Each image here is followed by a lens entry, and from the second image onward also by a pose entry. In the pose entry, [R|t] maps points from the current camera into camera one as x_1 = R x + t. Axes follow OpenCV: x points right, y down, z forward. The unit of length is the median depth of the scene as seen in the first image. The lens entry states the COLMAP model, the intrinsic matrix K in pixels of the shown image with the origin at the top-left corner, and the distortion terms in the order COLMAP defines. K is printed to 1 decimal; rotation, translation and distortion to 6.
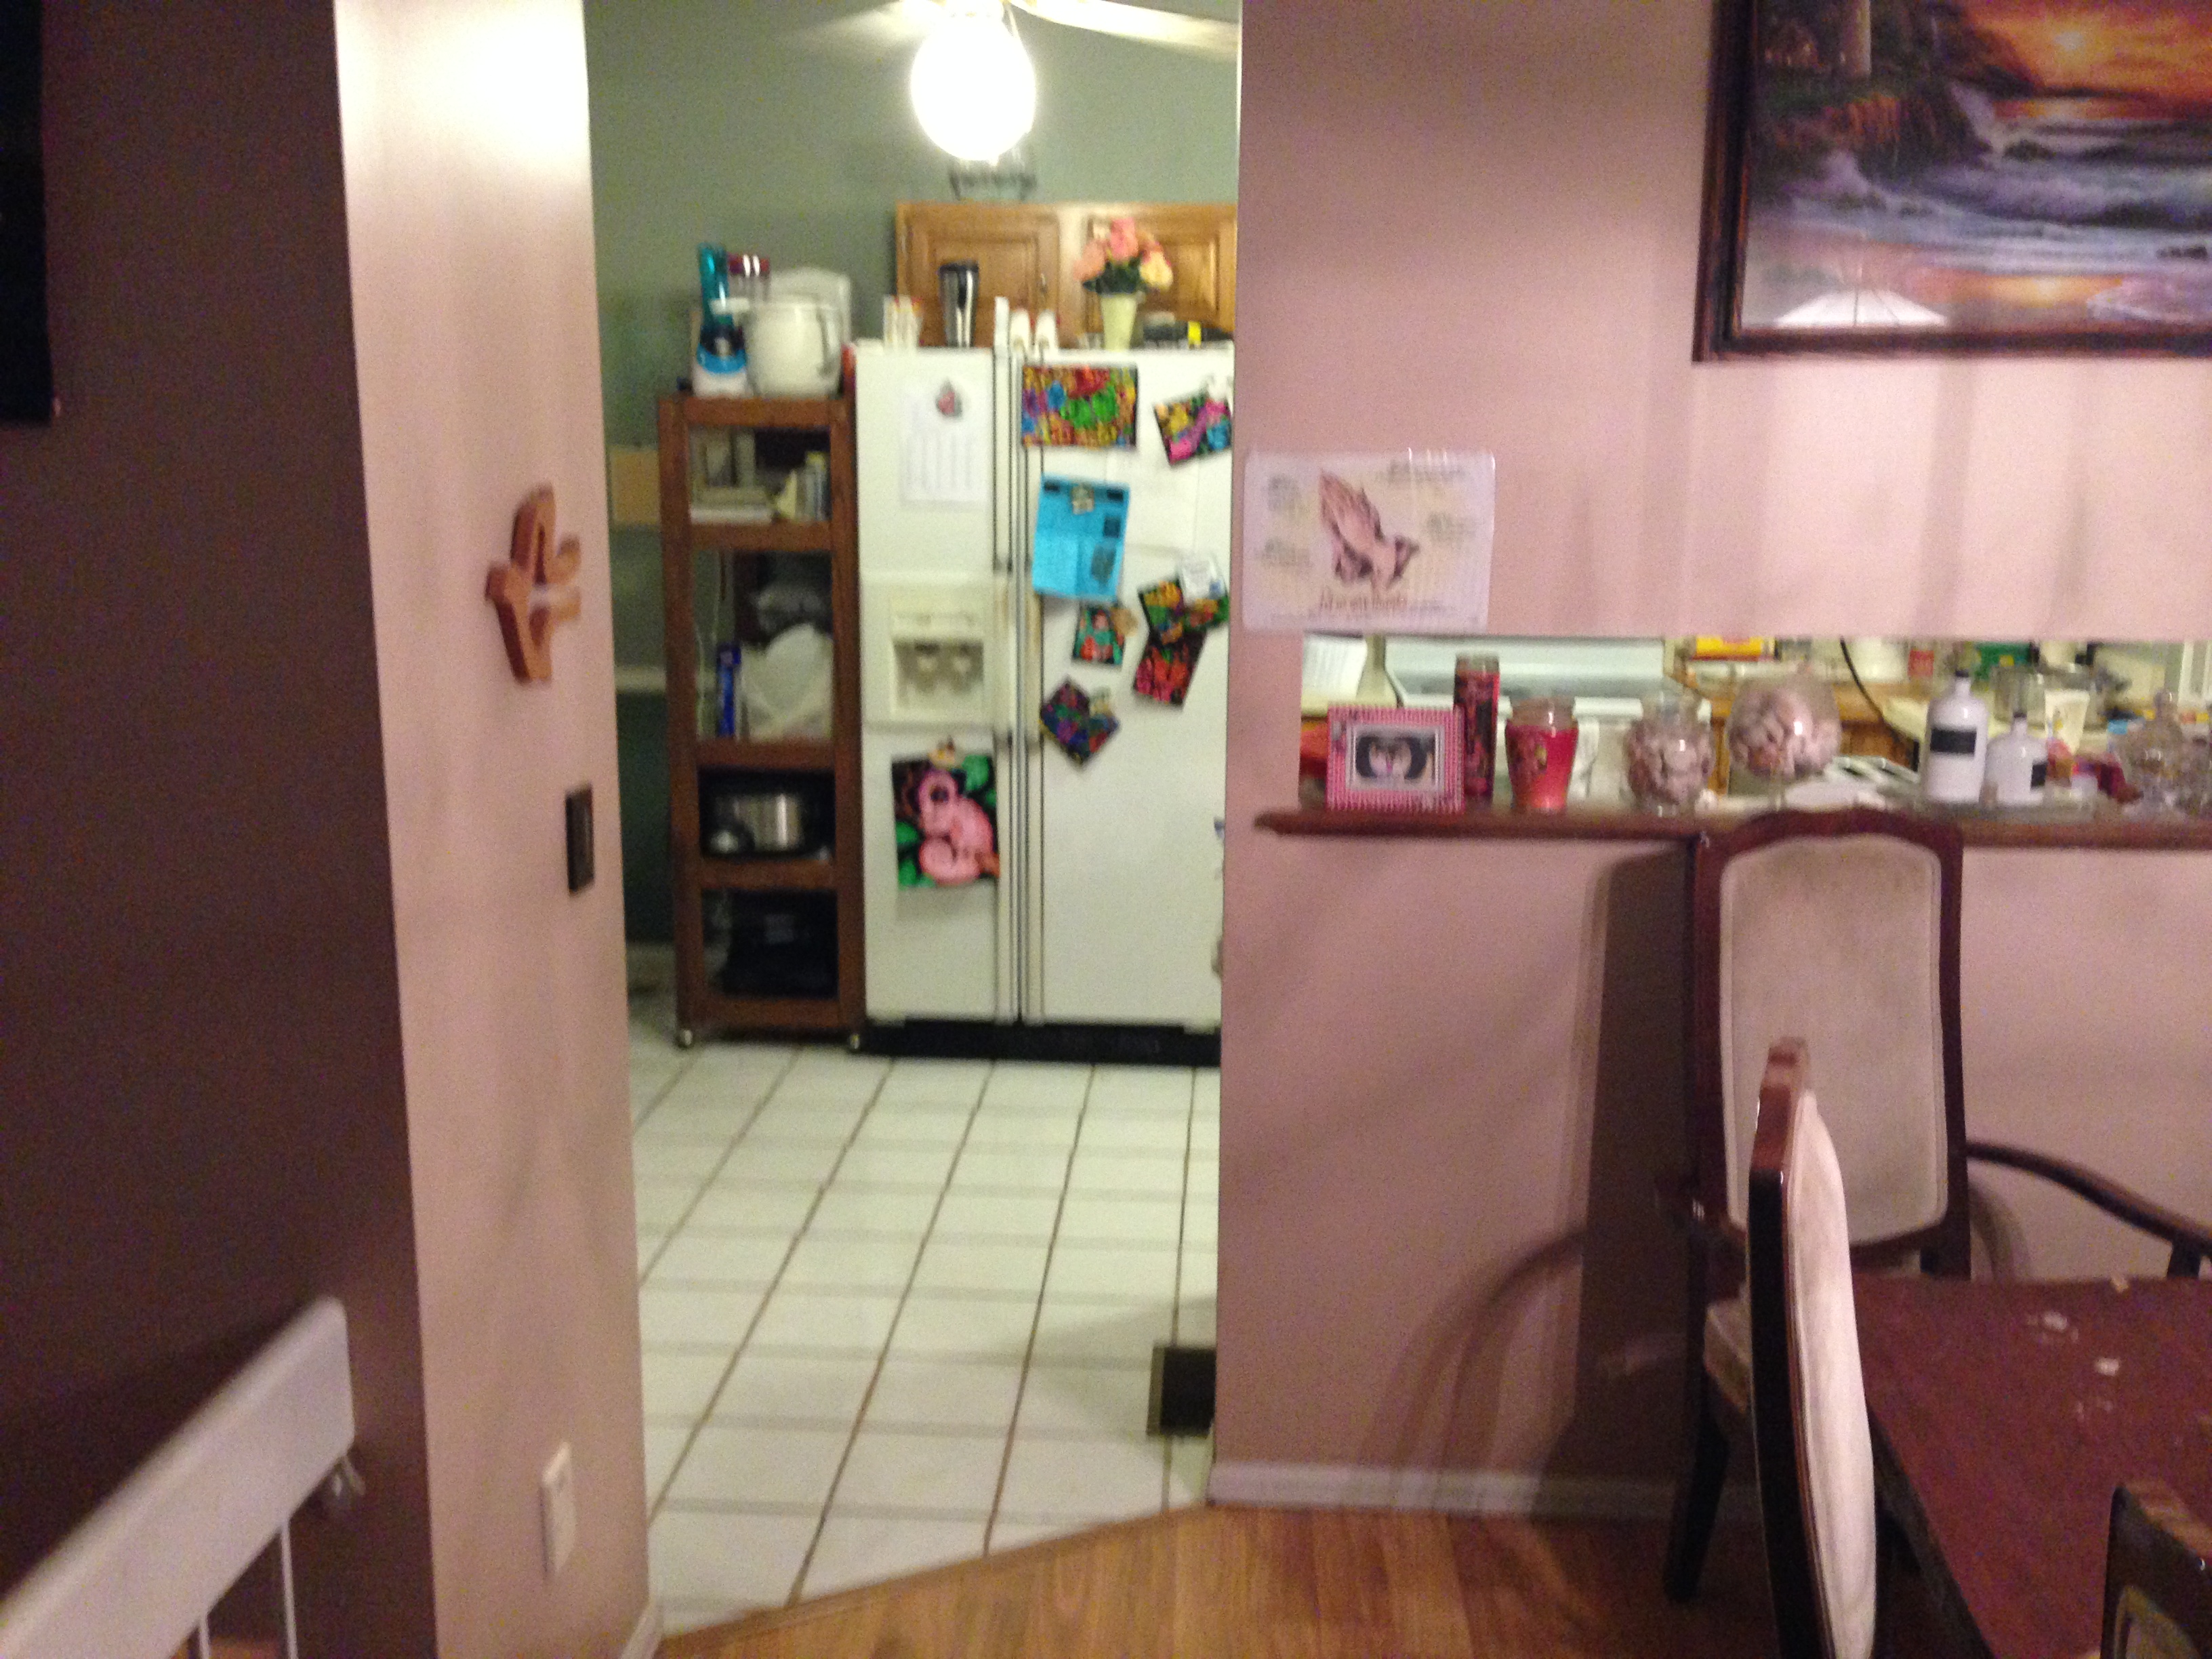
lens RADIAL K [[2039.9, 0, 1106.0], [0, 2039.9, 829.5], [0, 0, 1]] dist [0.121584, -0.221020]
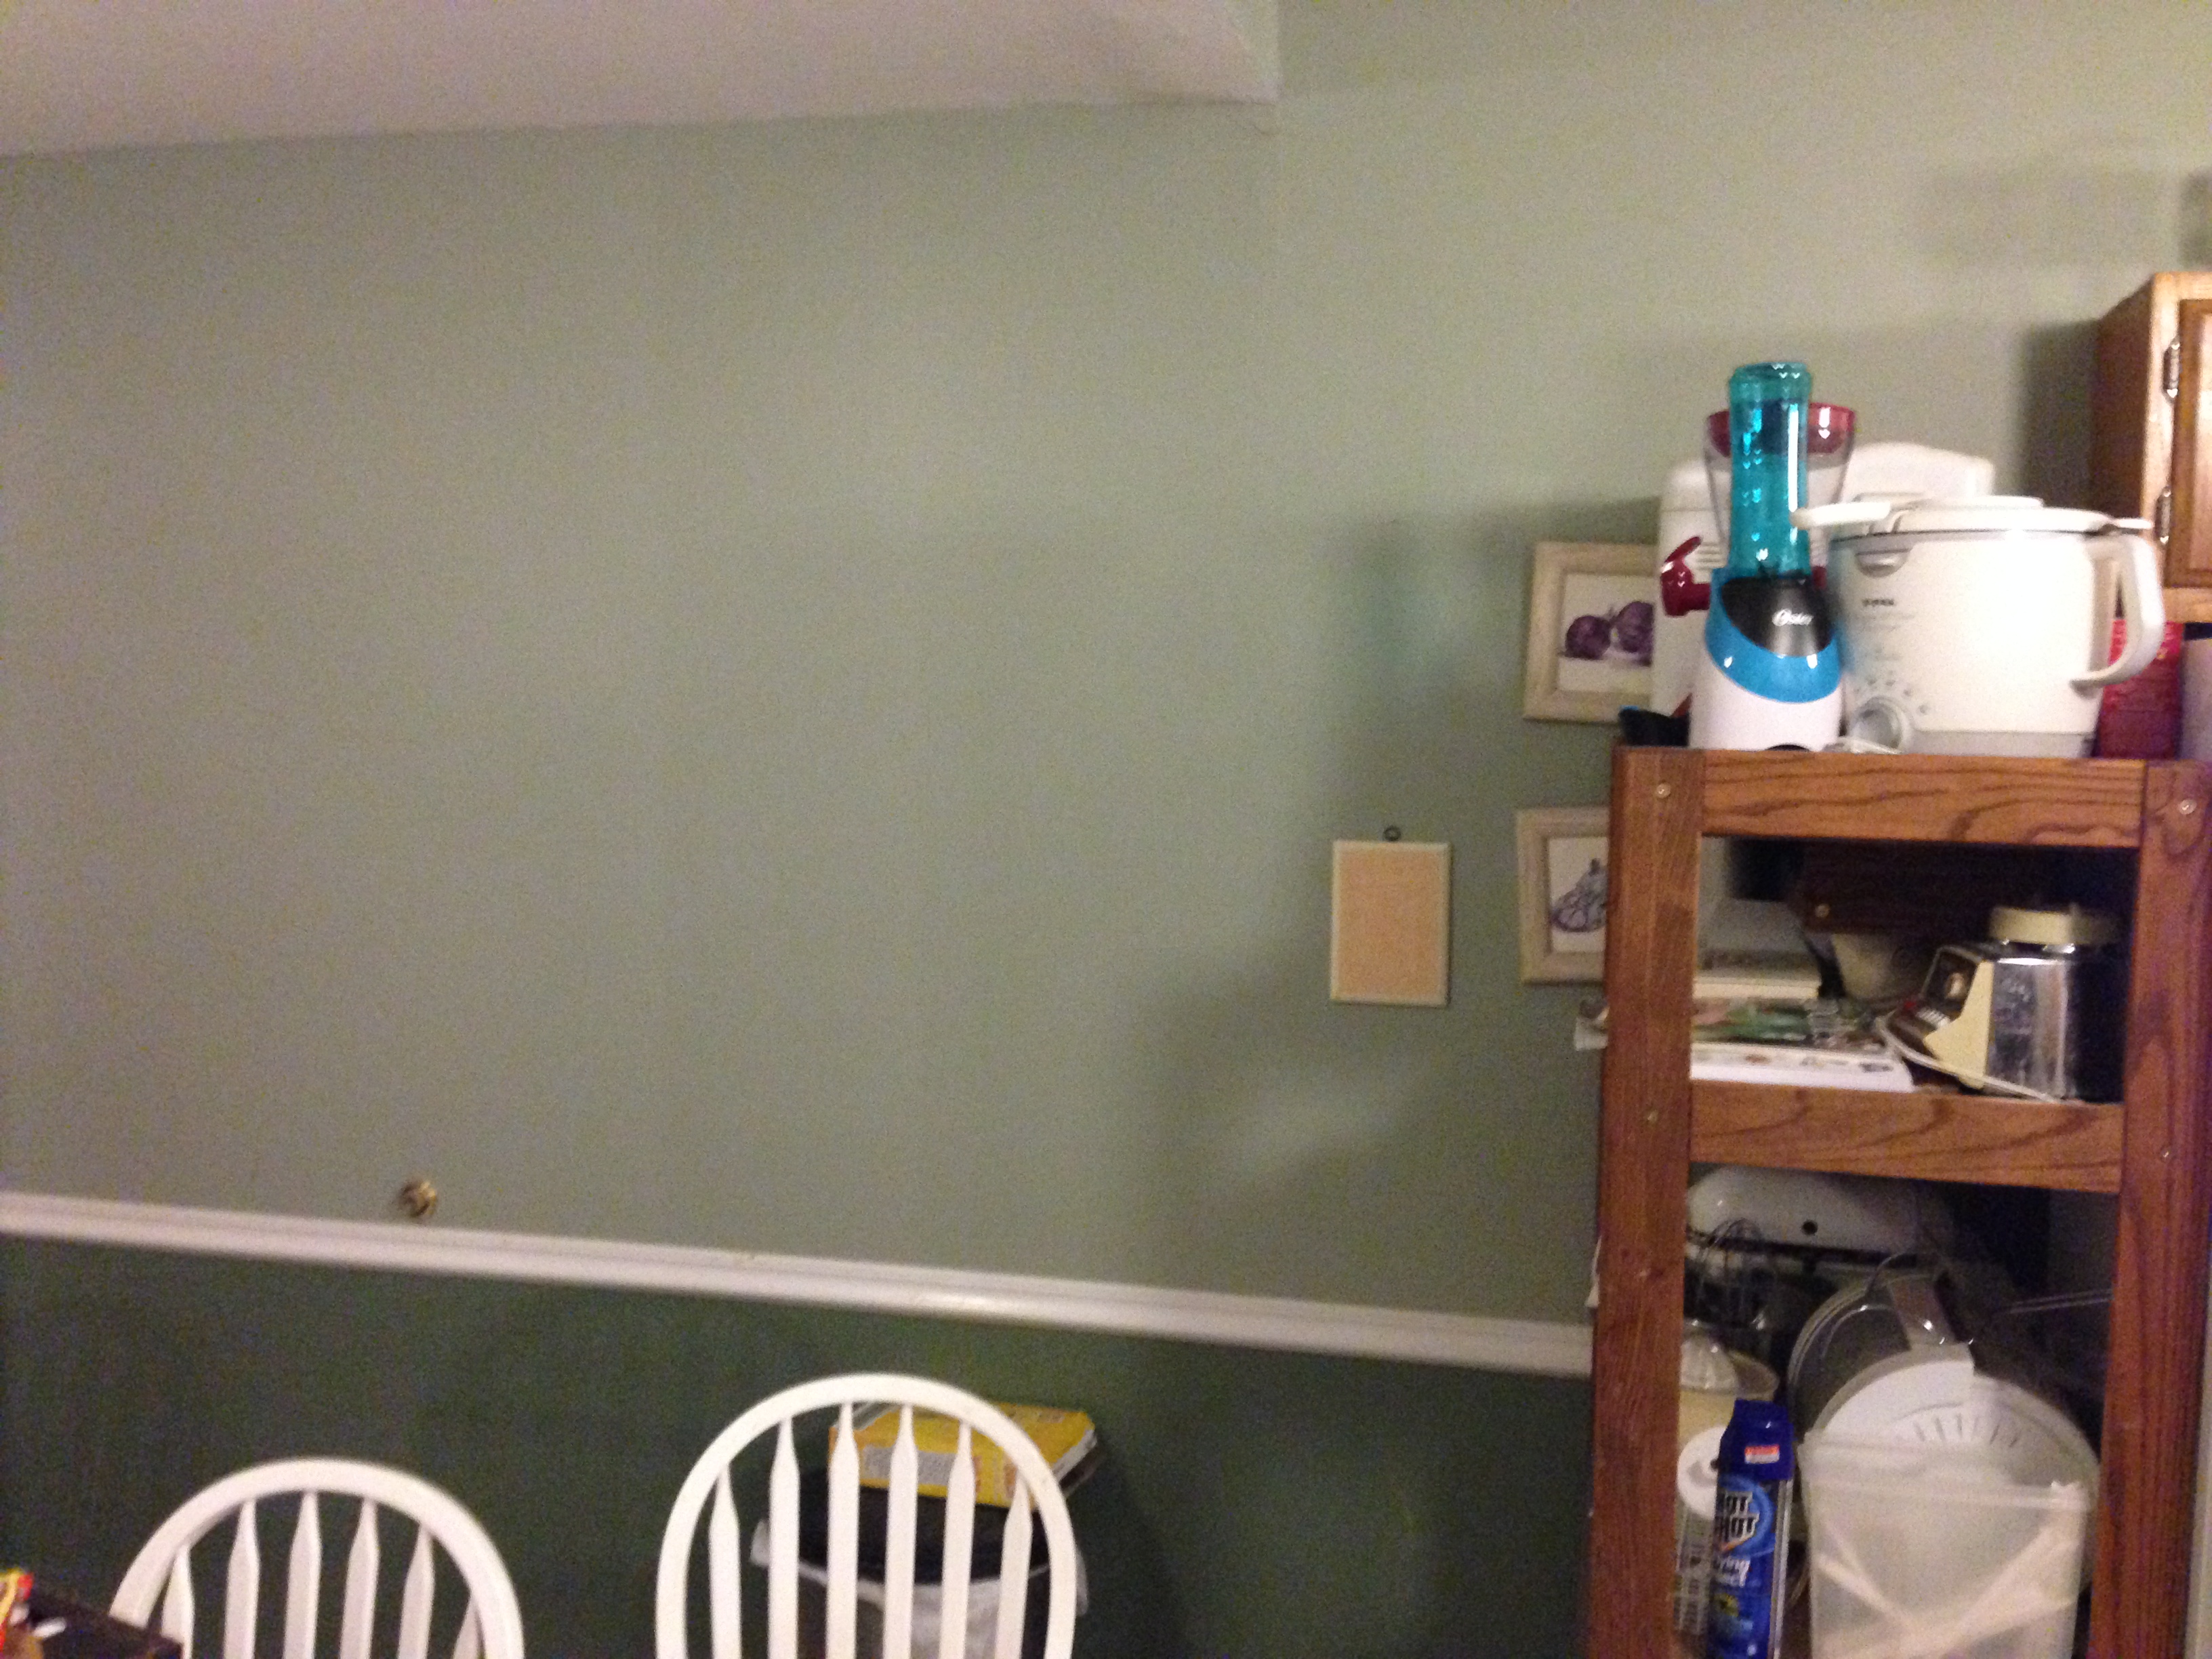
lens RADIAL K [[2039.9, 0, 1106.0], [0, 2039.9, 829.5], [0, 0, 1]] dist [0.121584, -0.221020]
pose [[0.986414, 0.018287, -0.163258, -0.245460], [-0.038710, 0.991676, -0.122804, -0.146321], [0.159653, 0.127456, 0.978911, 0.618573]]
